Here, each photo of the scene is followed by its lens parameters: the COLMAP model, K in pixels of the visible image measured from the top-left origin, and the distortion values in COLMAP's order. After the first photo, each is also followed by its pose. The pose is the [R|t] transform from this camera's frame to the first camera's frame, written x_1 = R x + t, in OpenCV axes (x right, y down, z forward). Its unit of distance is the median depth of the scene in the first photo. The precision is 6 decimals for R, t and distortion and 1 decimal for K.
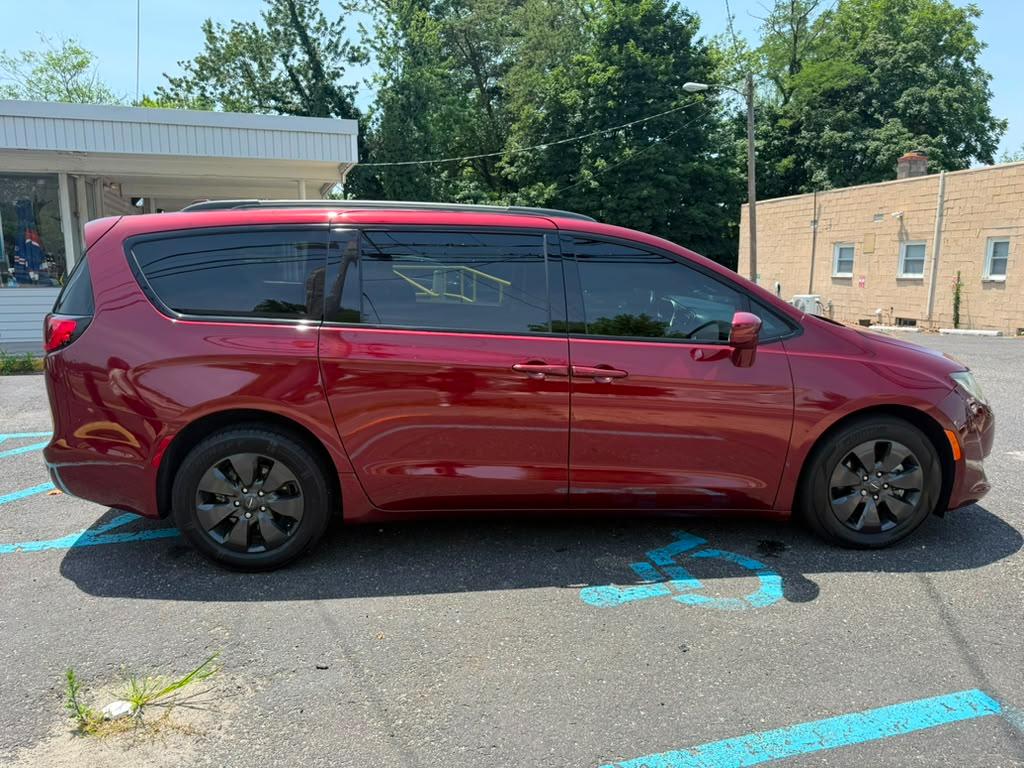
lens RADIAL K [[737.2, 0, 505.8], [0, 737.2, 386.5], [0, 0, 1]] dist [0.009650, -0.010189]
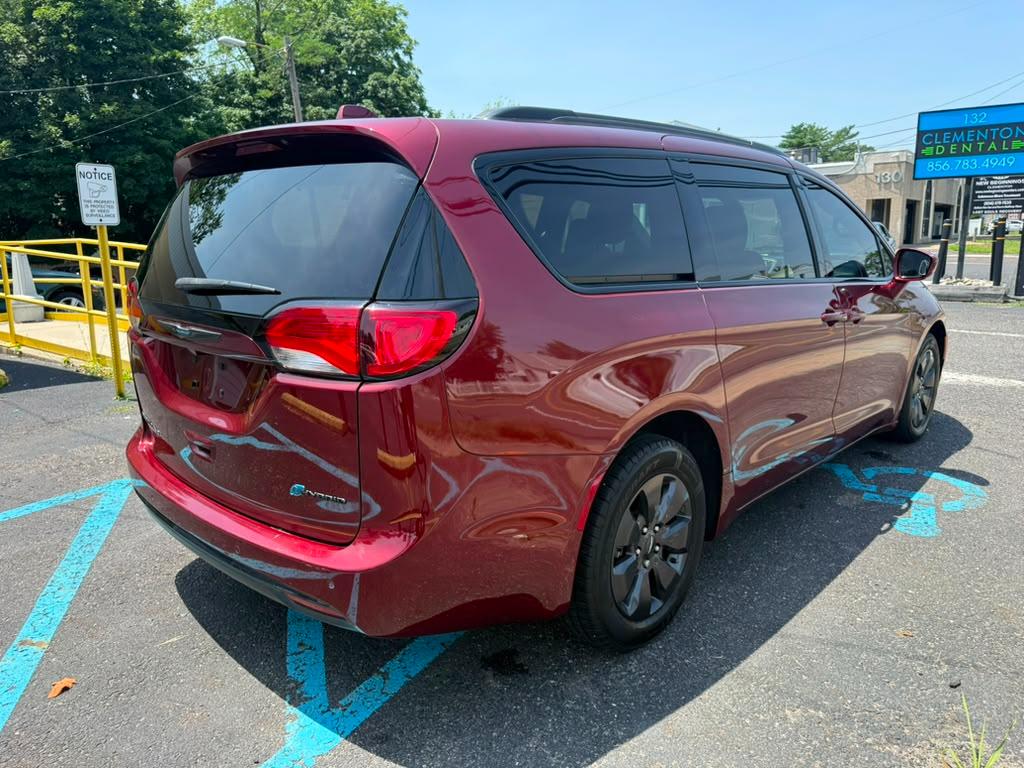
lens RADIAL K [[737.2, 0, 505.8], [0, 737.2, 386.5], [0, 0, 1]] dist [0.009650, -0.010189]
pose [[0.740913, -0.155911, 0.653253, -0.097252], [0.135689, 0.987372, 0.081758, -0.007658], [-0.657751, 0.028064, 0.752712, 0.061349]]
